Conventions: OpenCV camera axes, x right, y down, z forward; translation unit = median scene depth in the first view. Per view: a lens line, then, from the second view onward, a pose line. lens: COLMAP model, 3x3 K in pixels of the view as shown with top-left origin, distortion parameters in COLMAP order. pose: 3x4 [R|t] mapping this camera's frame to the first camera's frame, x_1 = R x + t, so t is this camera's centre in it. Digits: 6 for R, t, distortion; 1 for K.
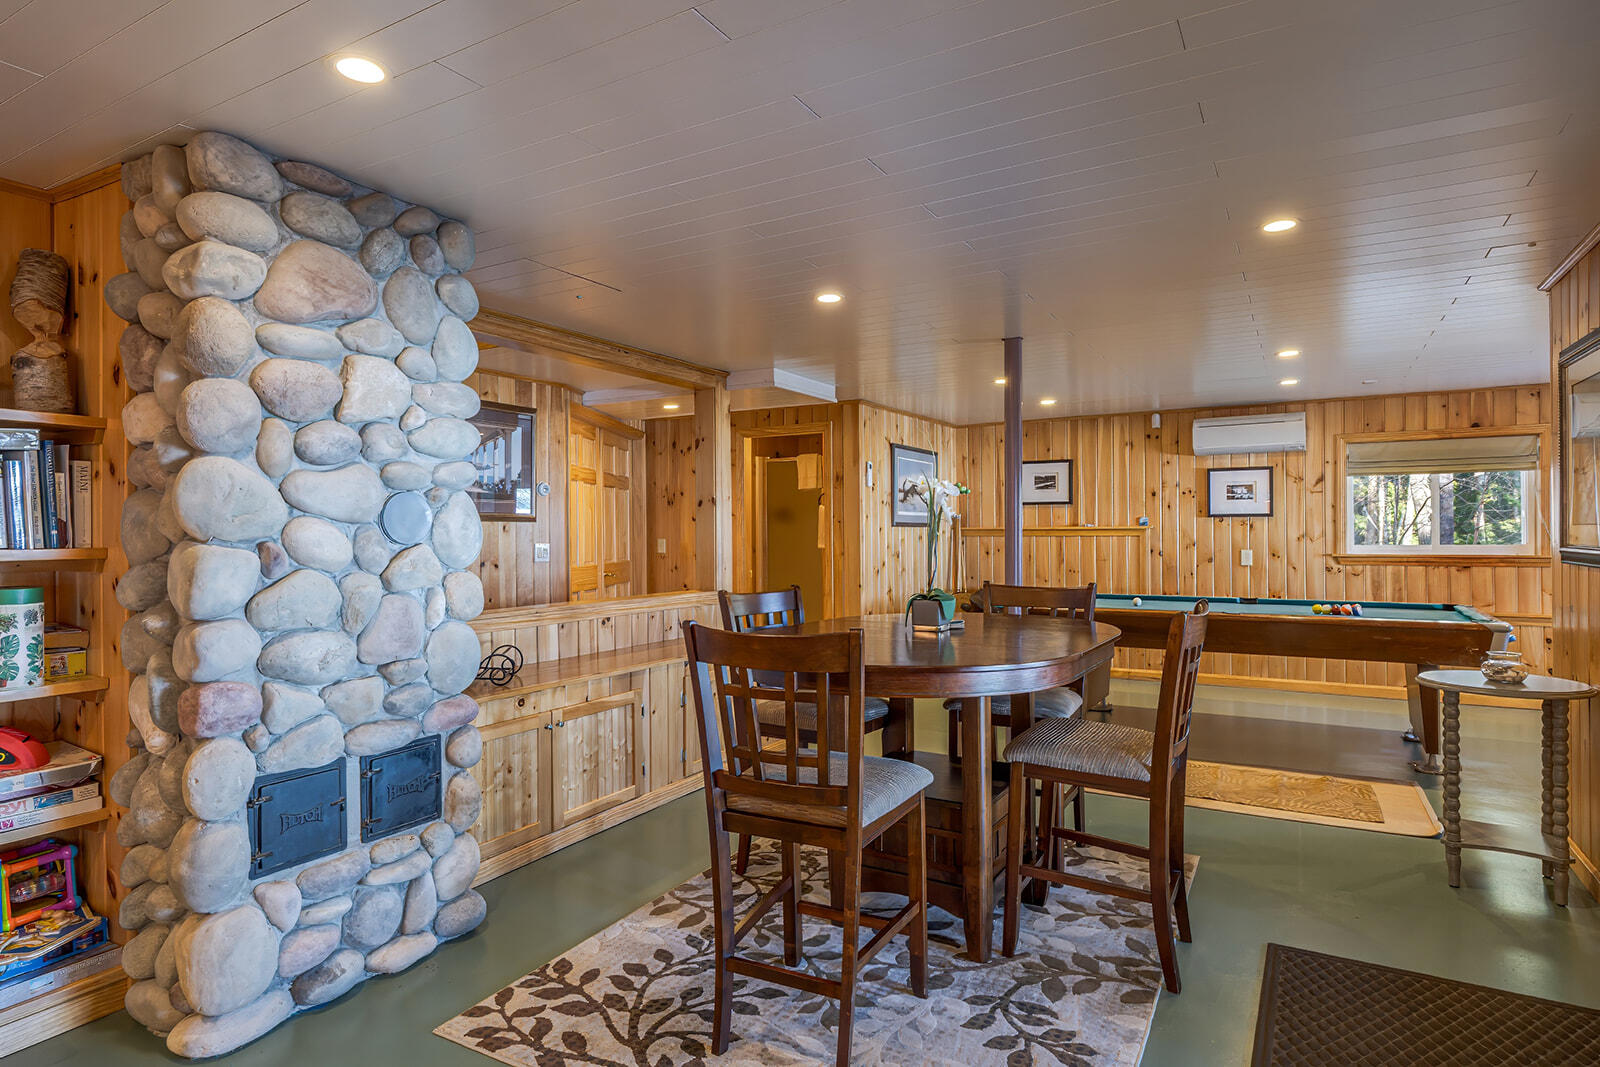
lens RADIAL K [[872.3, 0, 800.0], [0, 872.3, 533.5], [0, 0, 1]] dist [0.000015, -0.000004]
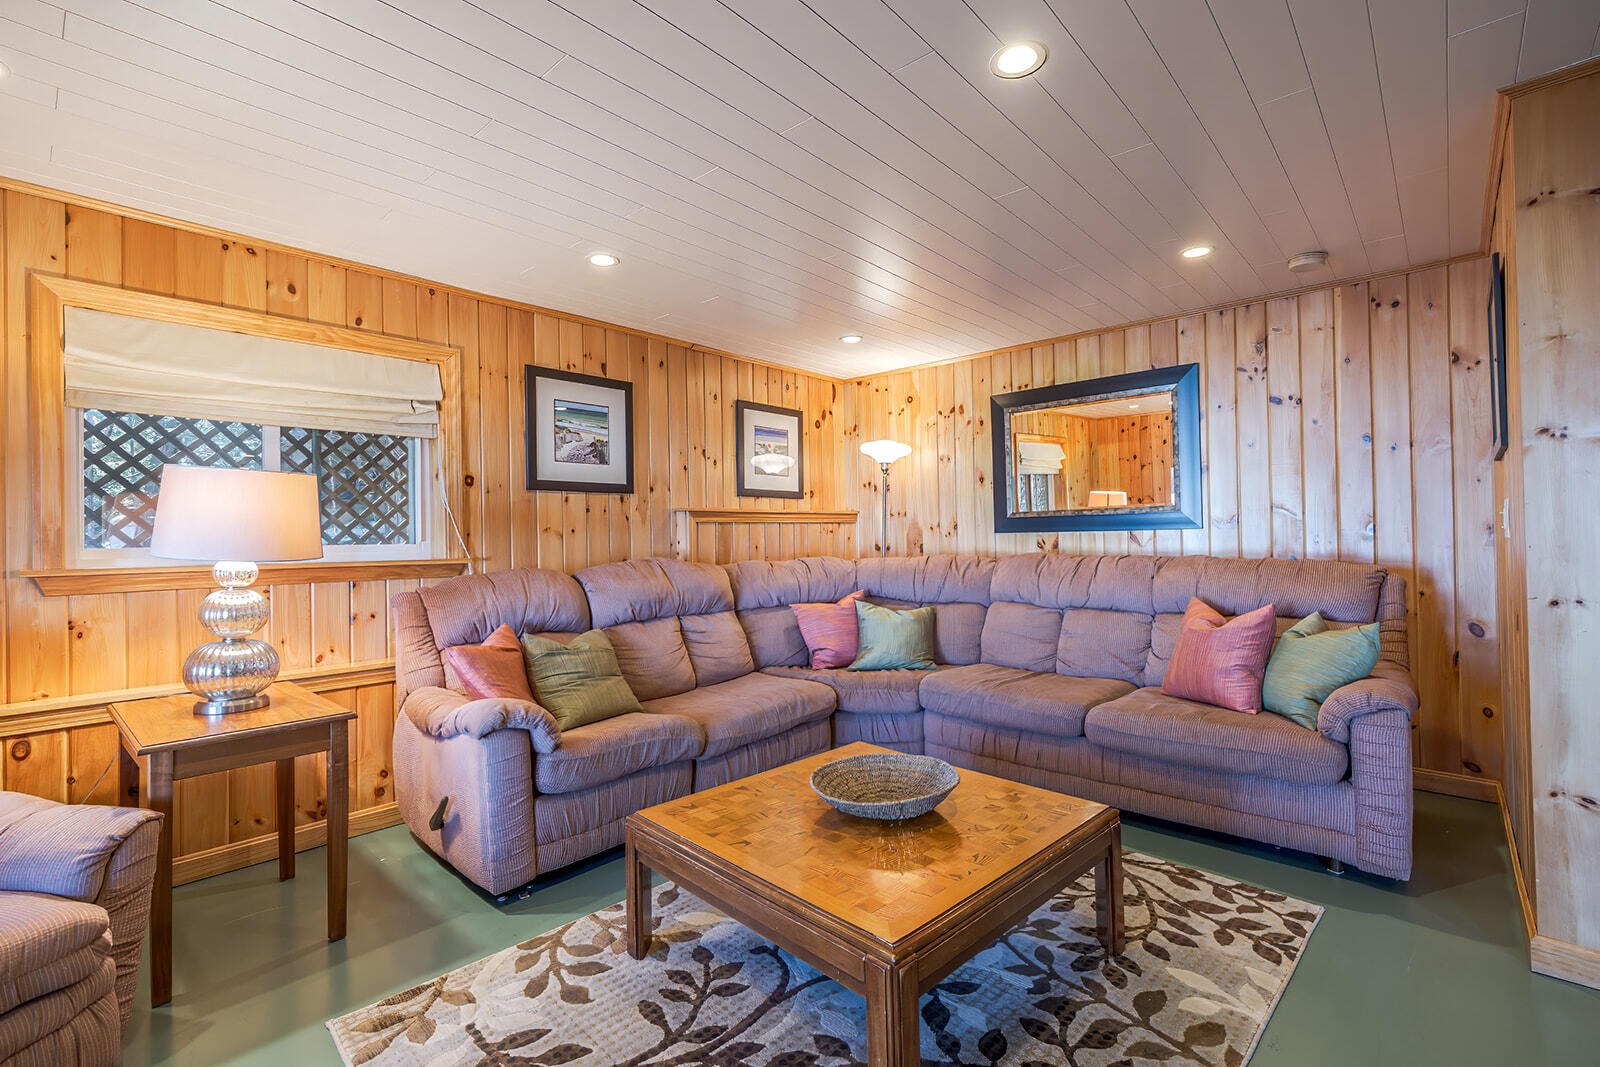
lens RADIAL K [[743.0, 0, 800.0], [0, 743.0, 533.5], [0, 0, 1]] dist [-0.019440, -0.000088]
pose [[-0.959773, 0.017915, 0.280205, -0.024421], [0.015462, 0.999820, -0.010962, 0.058711], [-0.280351, -0.006188, -0.959878, 1.972757]]
